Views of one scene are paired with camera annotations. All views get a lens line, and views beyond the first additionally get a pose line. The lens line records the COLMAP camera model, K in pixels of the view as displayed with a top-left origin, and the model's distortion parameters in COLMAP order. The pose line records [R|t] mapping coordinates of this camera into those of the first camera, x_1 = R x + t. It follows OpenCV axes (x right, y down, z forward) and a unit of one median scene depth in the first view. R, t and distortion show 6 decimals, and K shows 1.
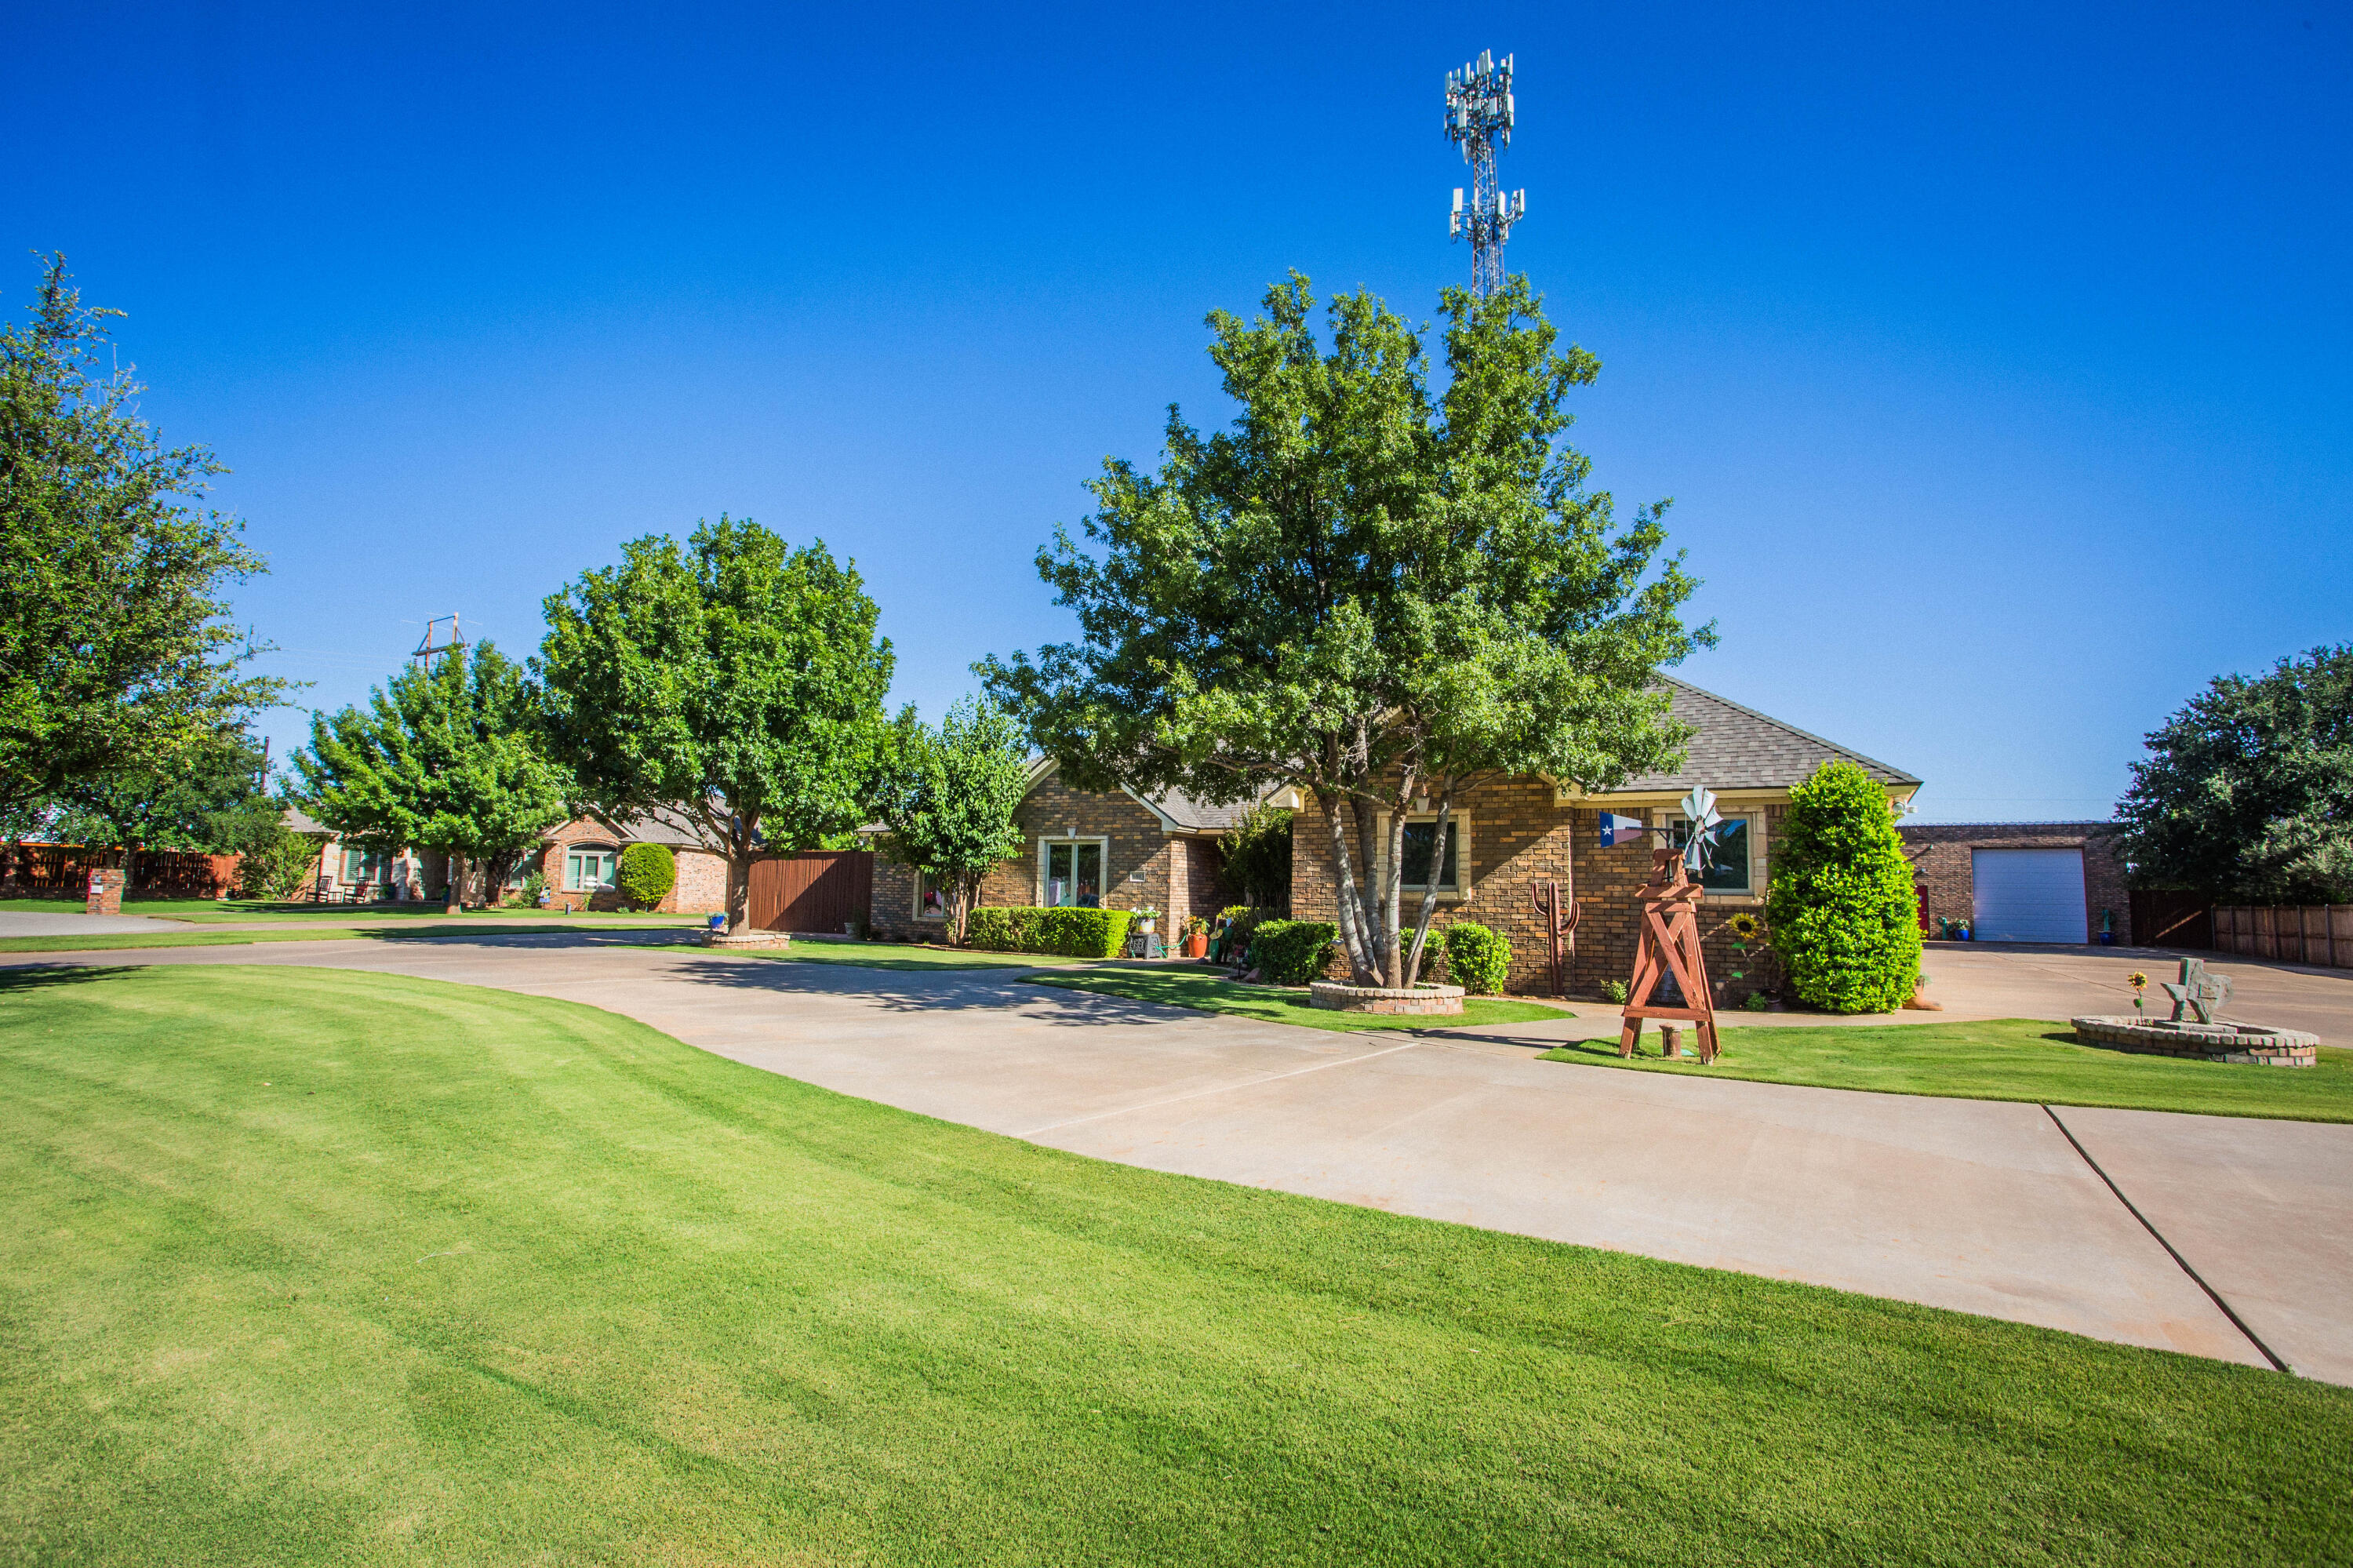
lens RADIAL K [[1137.7, 0, 1170.5], [0, 1137.7, 775.5], [0, 0, 1]] dist [-0.077925, 0.033565]
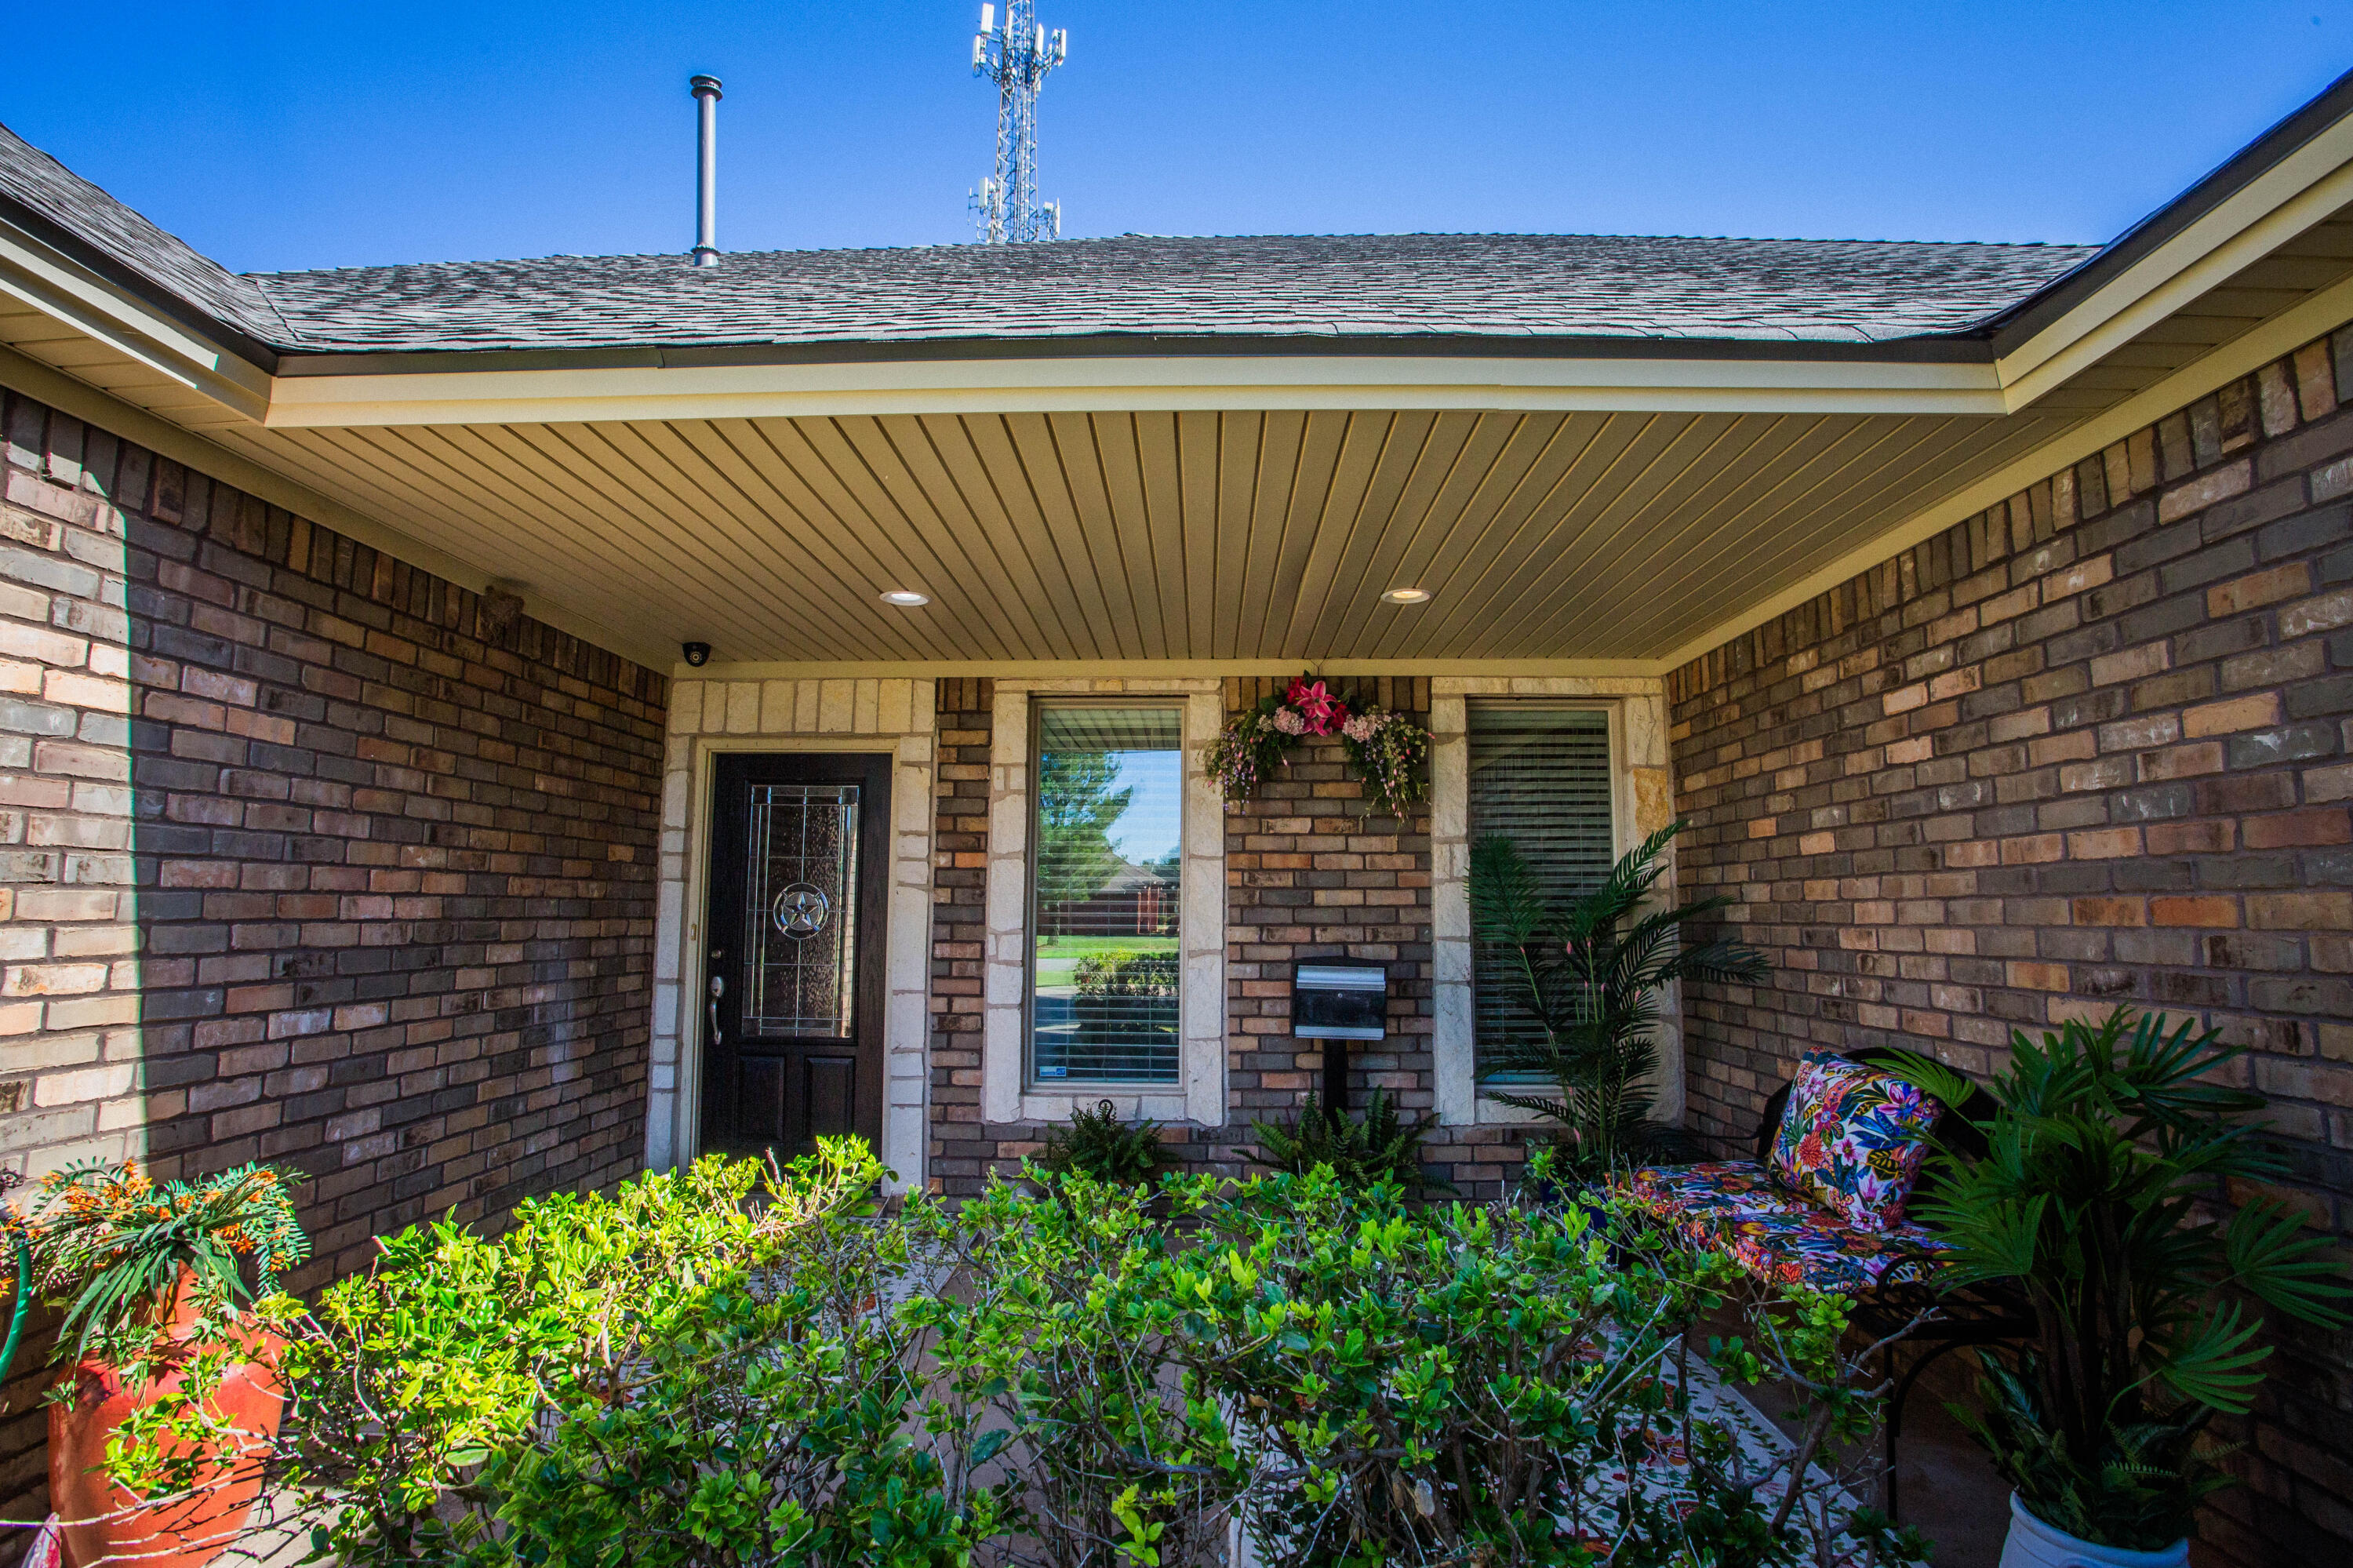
lens RADIAL K [[1145.0, 0, 1172.1], [0, 1145.0, 781.6], [0, 0, 1]] dist [-0.079473, 0.034387]
pose [[0.877854, 0.033367, 0.477765, 0.054101], [-0.035987, 0.999346, -0.003671, 0.085576], [-0.477575, -0.013971, 0.878480, 0.866591]]
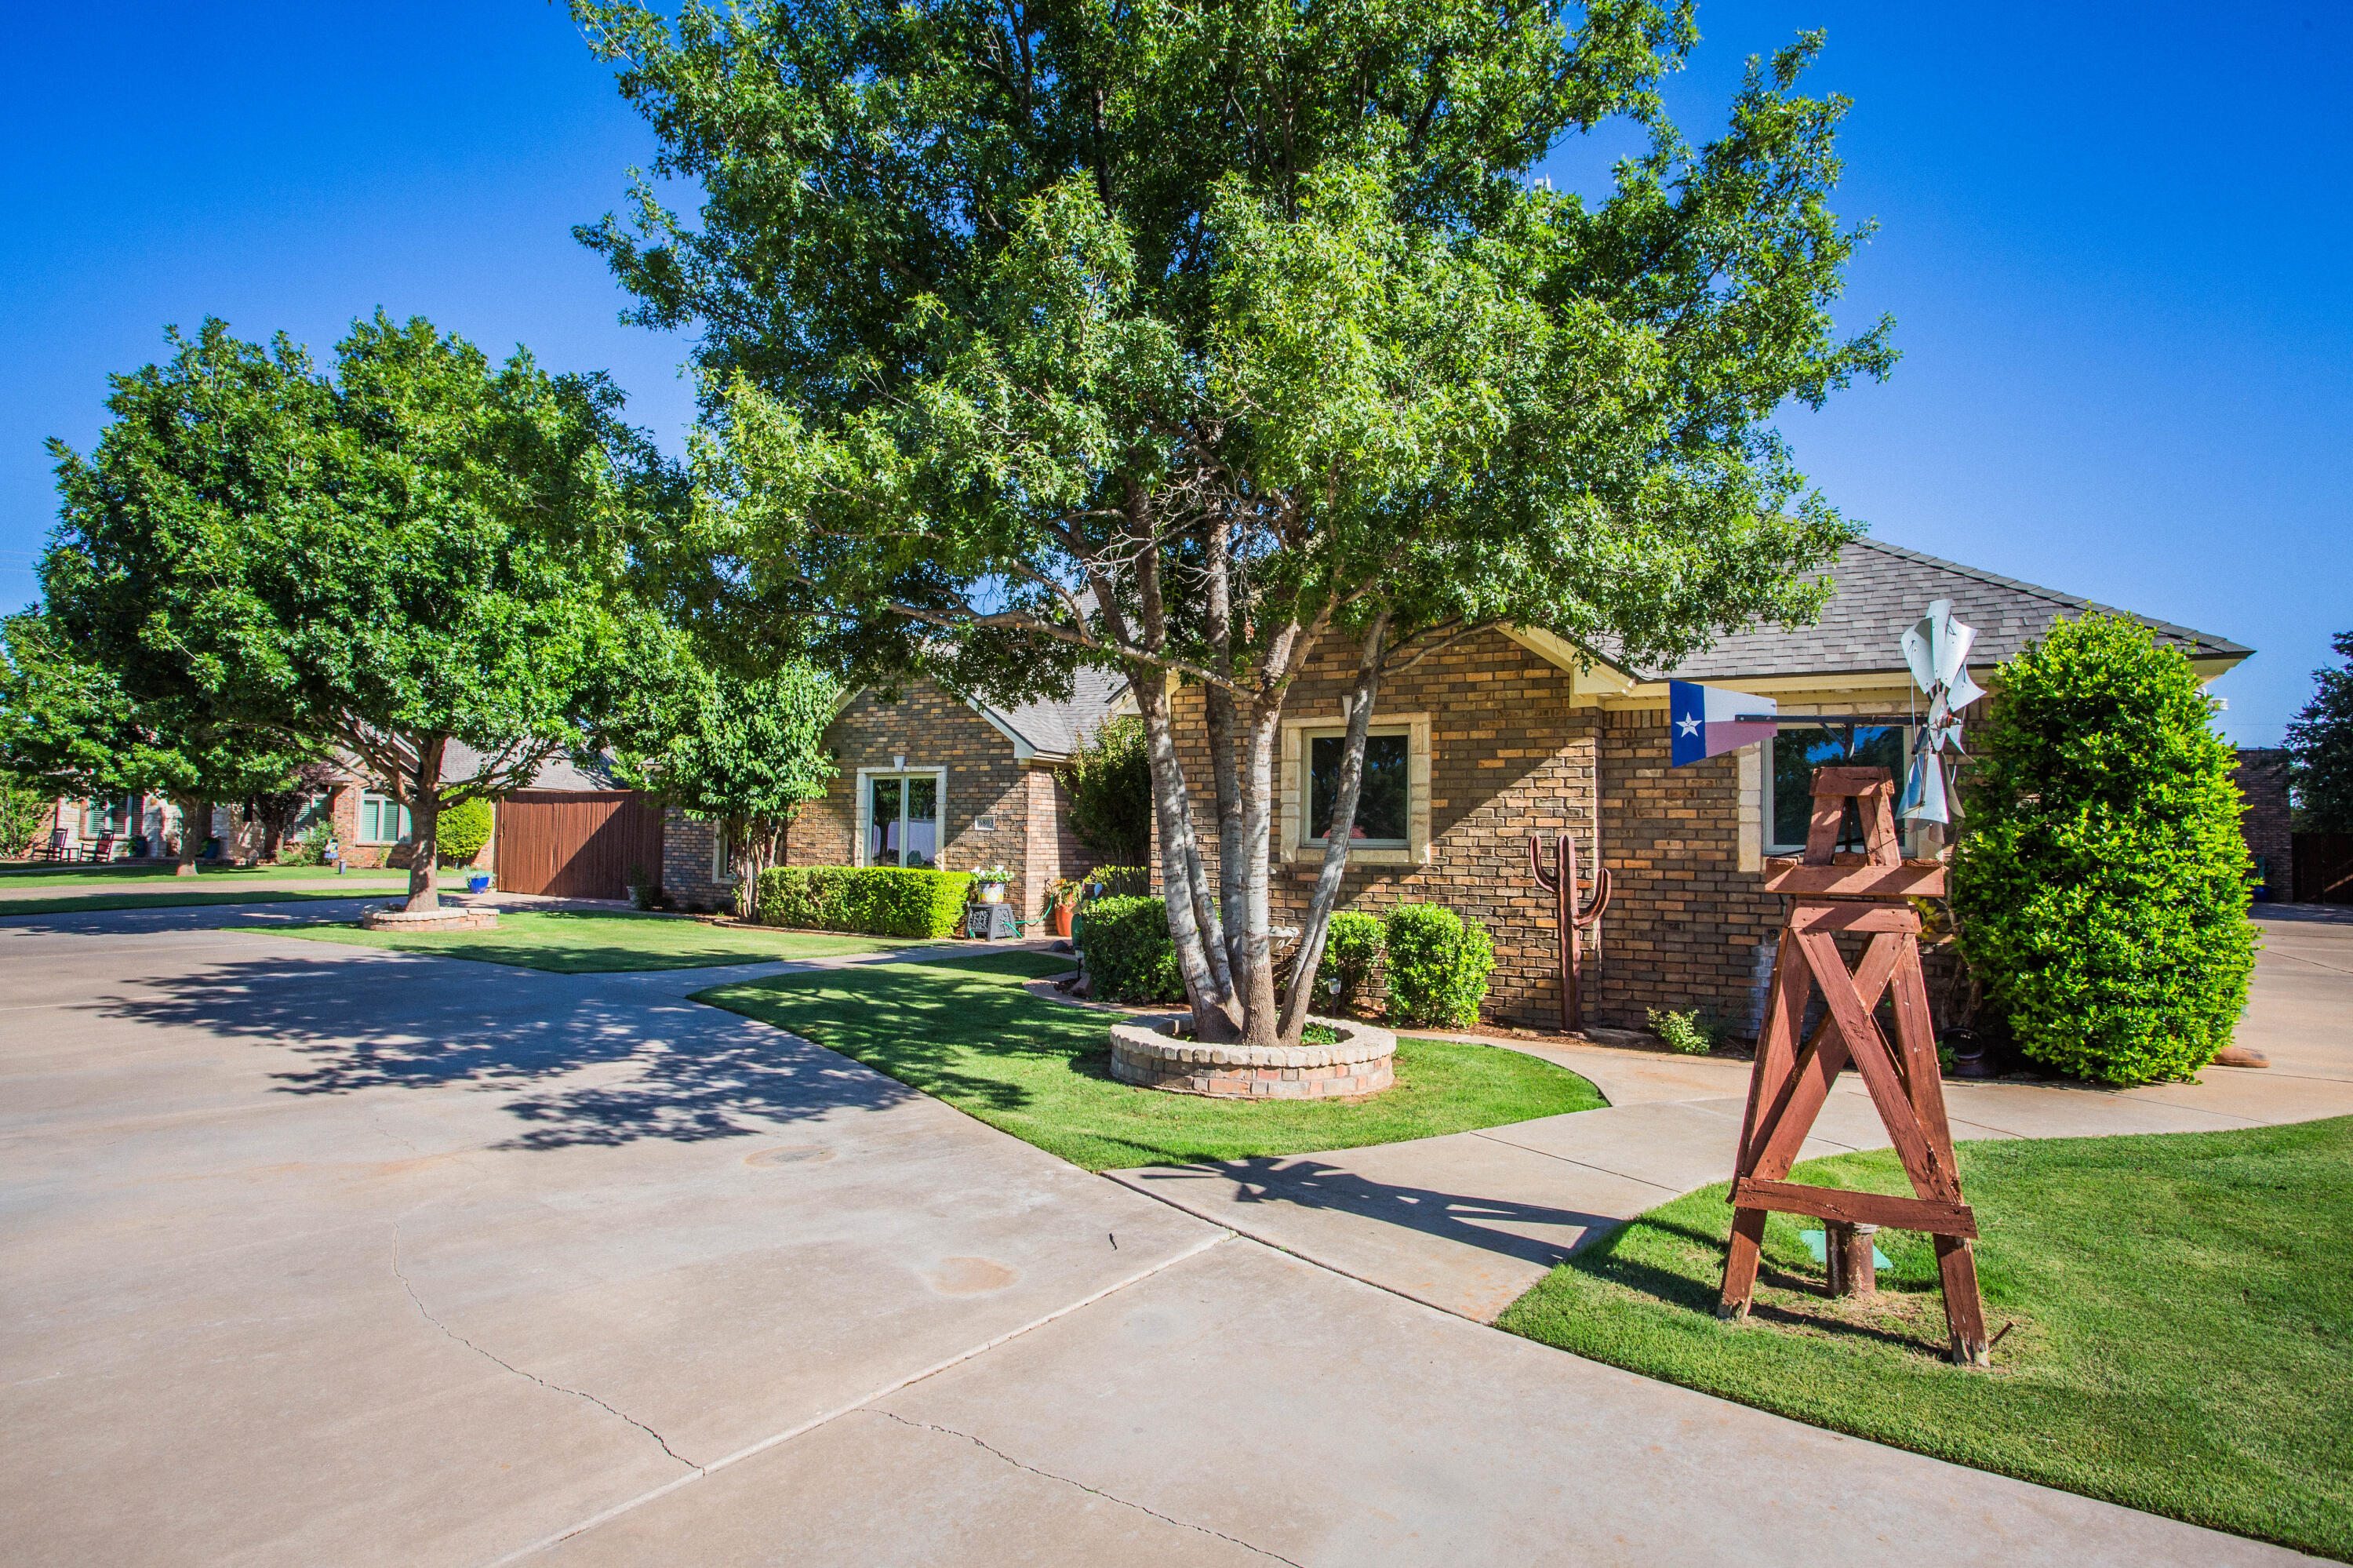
lens RADIAL K [[1233.9, 0, 1169.0], [0, 1233.9, 778.2], [0, 0, 1]] dist [-0.075727, 0.042427]
pose [[0.999963, -0.006086, 0.006128, 0.081978], [0.005726, 0.998349, 0.057160, 0.017496], [-0.006466, -0.057123, 0.998346, 0.233337]]
